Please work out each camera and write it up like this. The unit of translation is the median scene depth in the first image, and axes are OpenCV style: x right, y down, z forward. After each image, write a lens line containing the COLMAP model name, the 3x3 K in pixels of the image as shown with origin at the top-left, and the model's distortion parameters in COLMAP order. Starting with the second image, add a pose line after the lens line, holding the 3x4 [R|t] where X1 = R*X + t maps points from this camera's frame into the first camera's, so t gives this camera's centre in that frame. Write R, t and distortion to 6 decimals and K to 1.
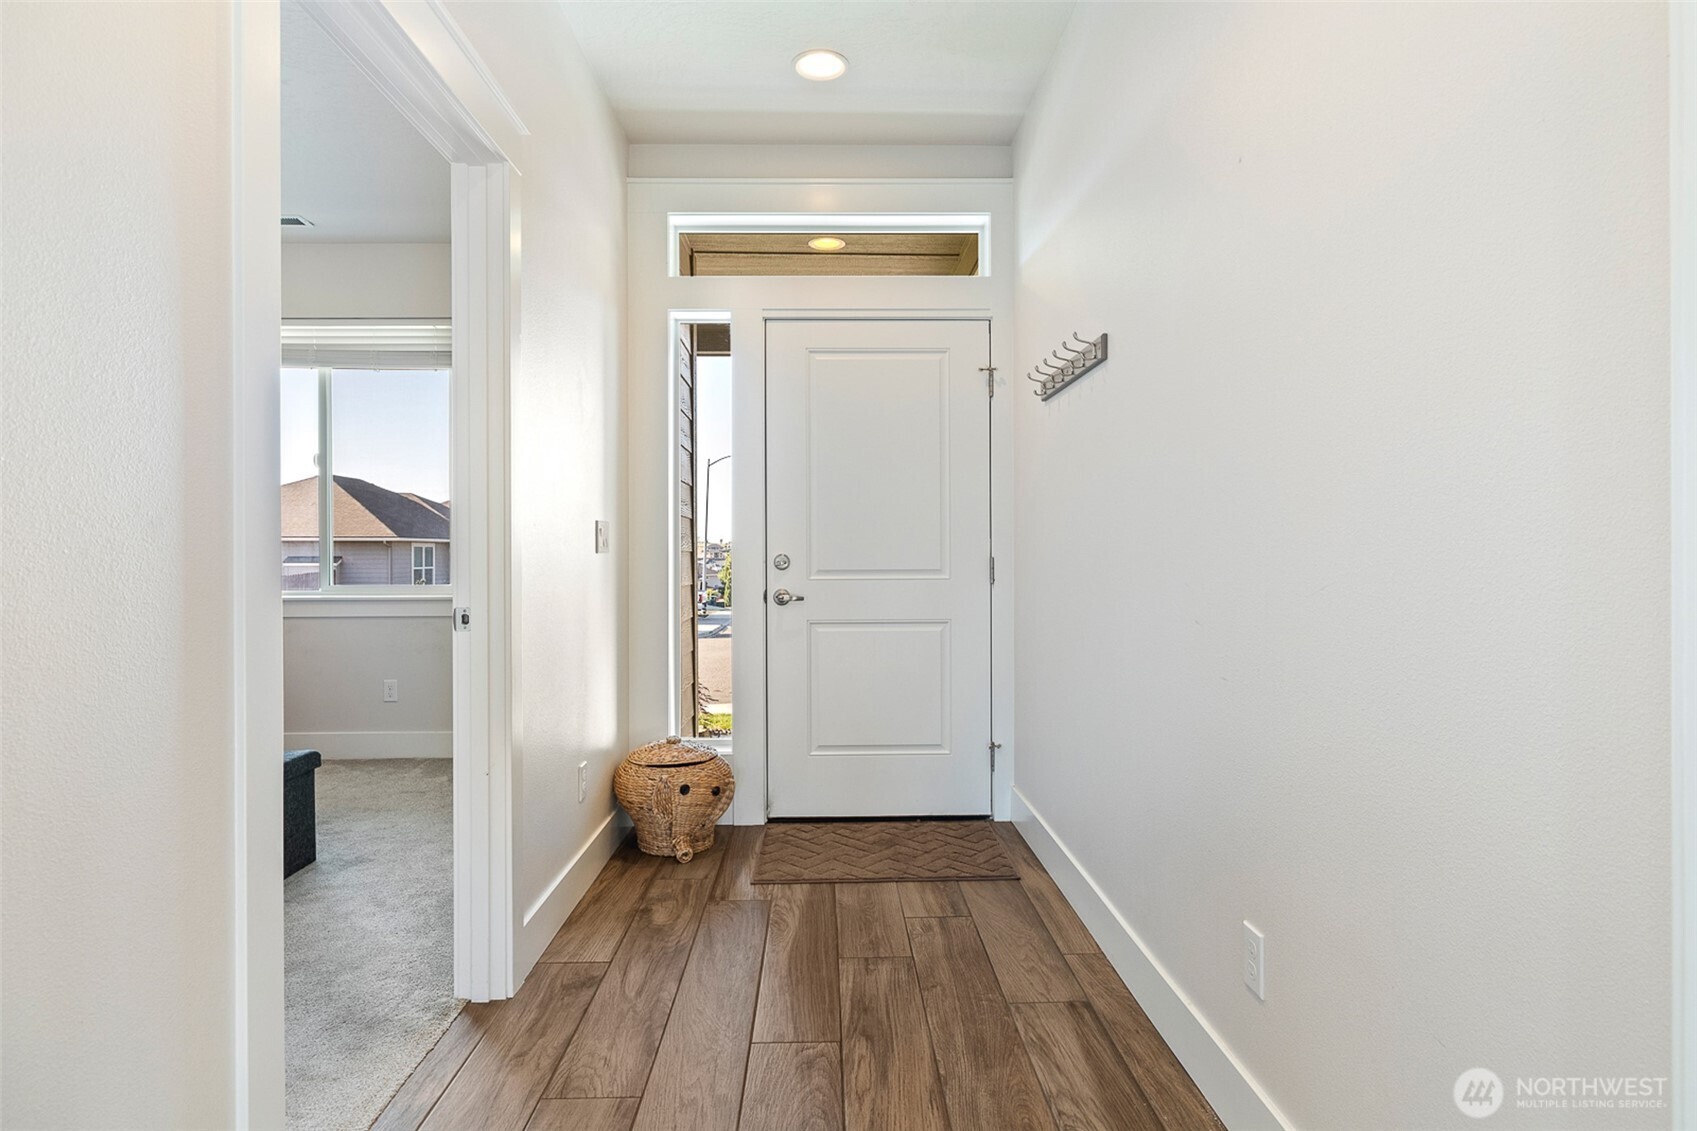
lens RADIAL K [[884.2, 0, 848.4], [0, 884.2, 559.3], [0, 0, 1]] dist [-0.004399, 0.000092]
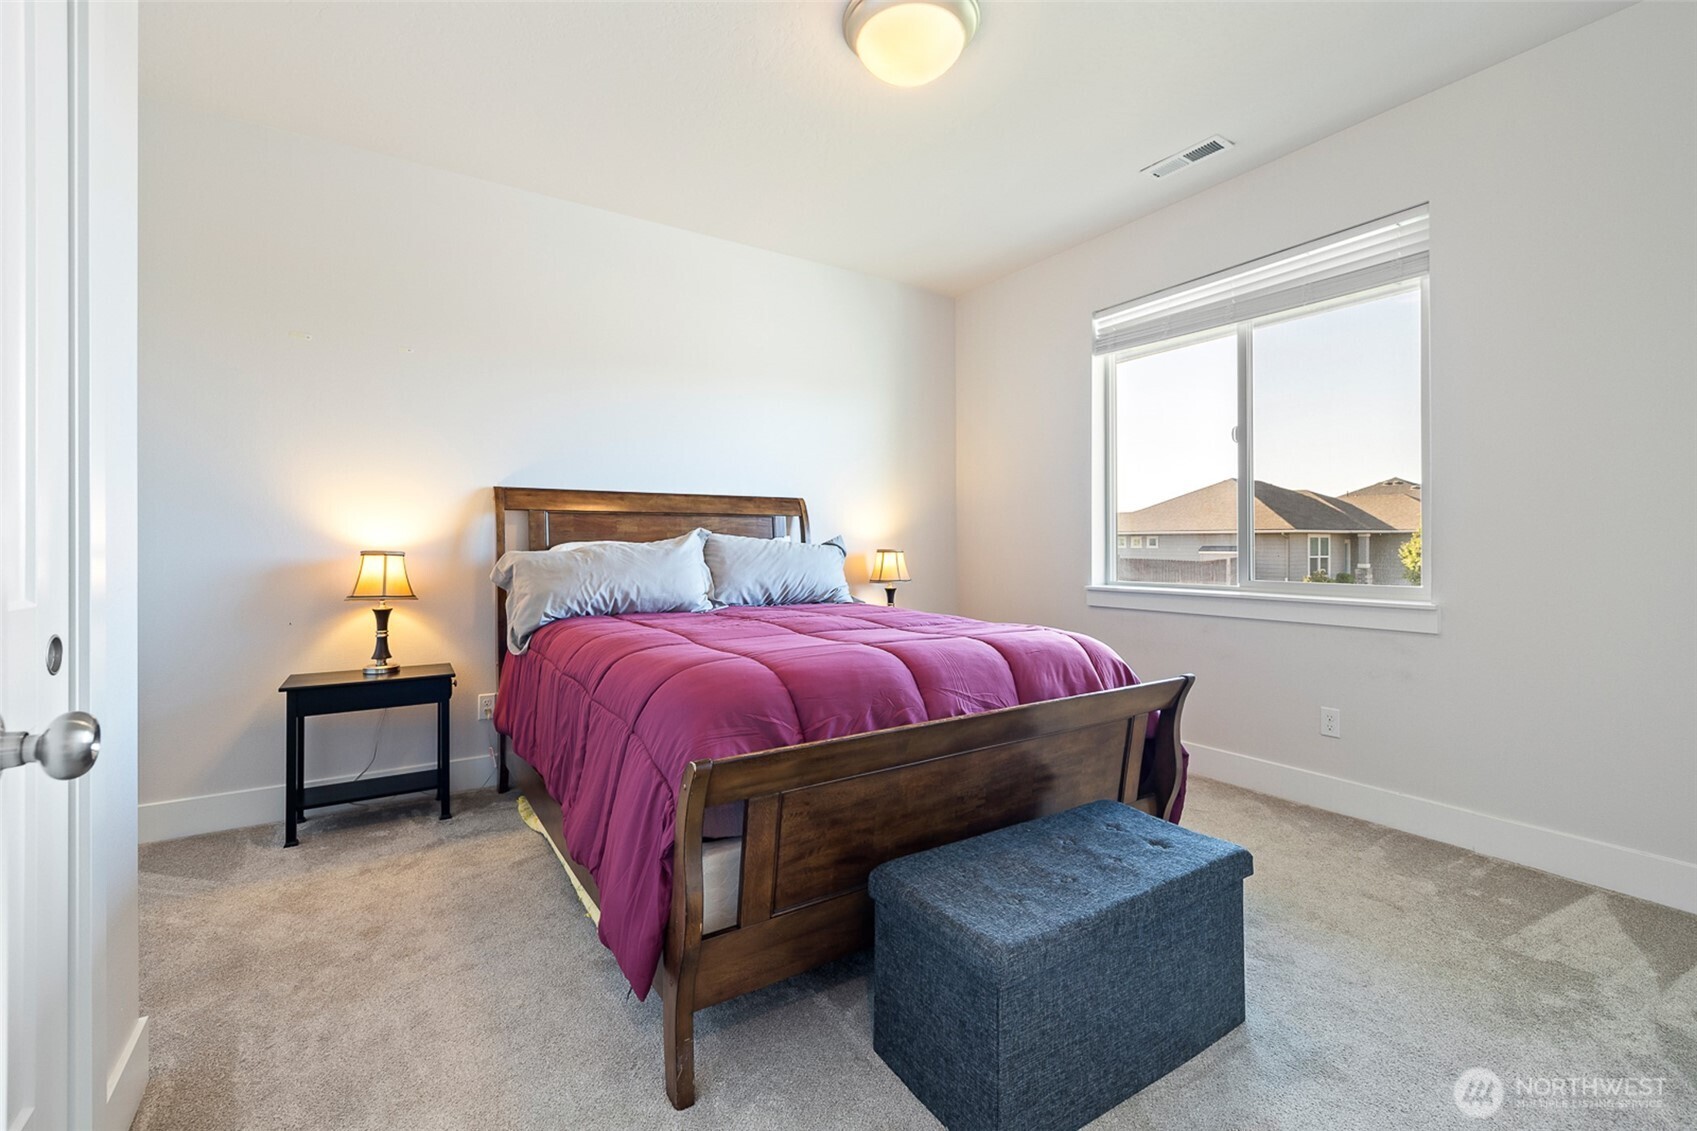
lens RADIAL K [[715.9, 0, 846.8], [0, 715.9, 547.3], [0, 0, 1]] dist [-0.001123, 0.000259]
pose [[0.517228, 0.000321, -0.855847, -0.200654], [-0.001811, 0.999998, -0.000720, -0.000857], [0.855846, 0.001922, 0.517228, 0.314346]]
